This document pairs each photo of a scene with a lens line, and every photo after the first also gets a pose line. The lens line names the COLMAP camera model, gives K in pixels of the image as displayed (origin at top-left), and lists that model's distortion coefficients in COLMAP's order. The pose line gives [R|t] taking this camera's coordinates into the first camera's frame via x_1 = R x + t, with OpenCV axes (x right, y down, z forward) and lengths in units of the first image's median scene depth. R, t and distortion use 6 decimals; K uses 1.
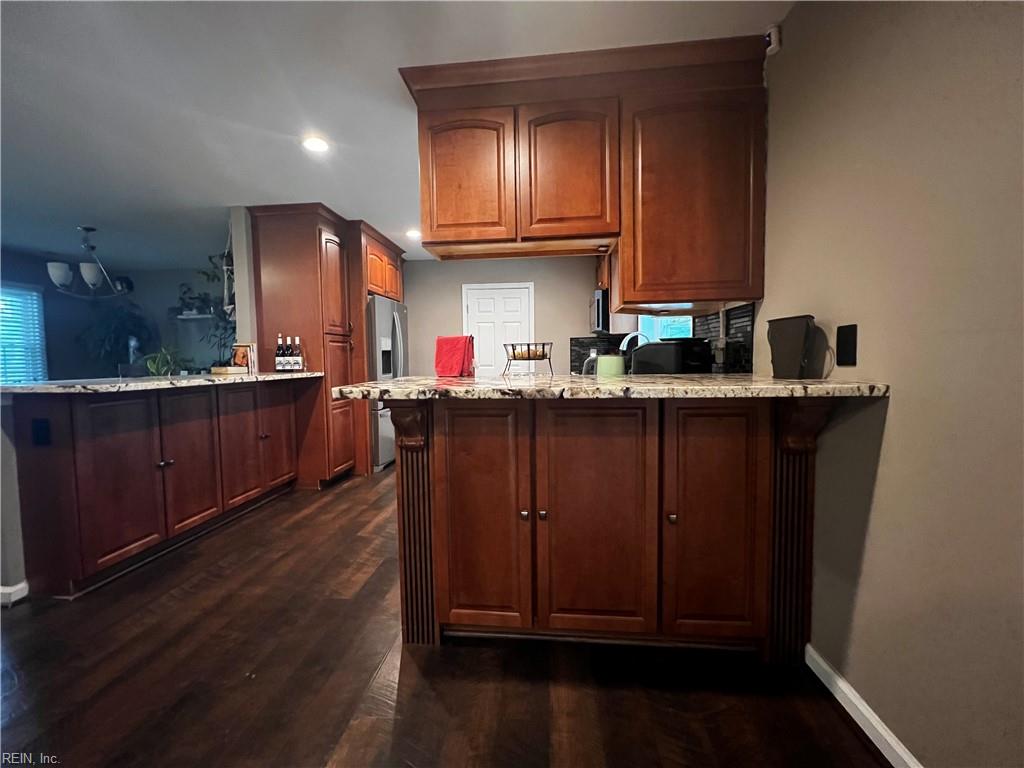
lens RADIAL K [[411.1, 0, 512.0], [0, 411.1, 381.1], [0, 0, 1]] dist [-0.000122, -0.000031]
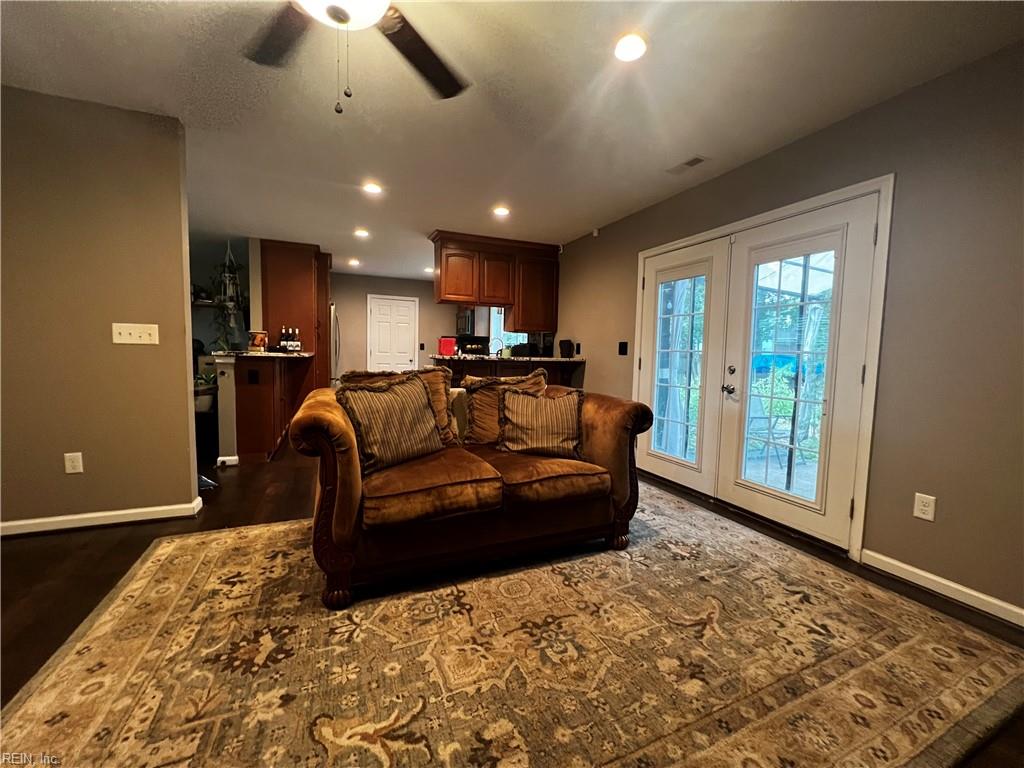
lens RADIAL K [[411.1, 0, 509.3], [0, 411.1, 382.3], [0, 0, 1]] dist [-0.000122, -0.000031]
pose [[0.880243, -0.000085, 0.474524, -0.551185], [-0.008974, 0.999818, 0.016826, 0.058534], [-0.474439, -0.019069, 0.880082, -0.728352]]
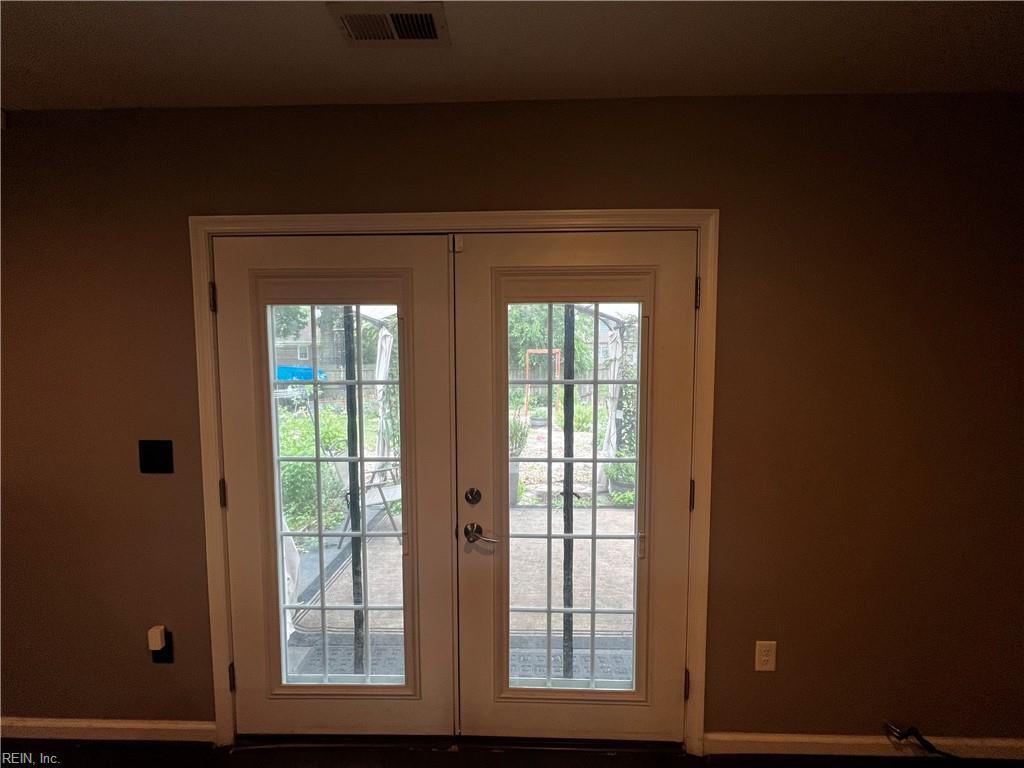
lens RADIAL K [[411.1, 0, 511.3], [0, 411.1, 380.7], [0, 0, 1]] dist [-0.000122, -0.000031]
pose [[-0.066030, -0.046491, 0.996734, -0.189044], [0.061419, 0.996830, 0.050565, -0.099669], [-0.995926, 0.064557, -0.062965, -0.224371]]
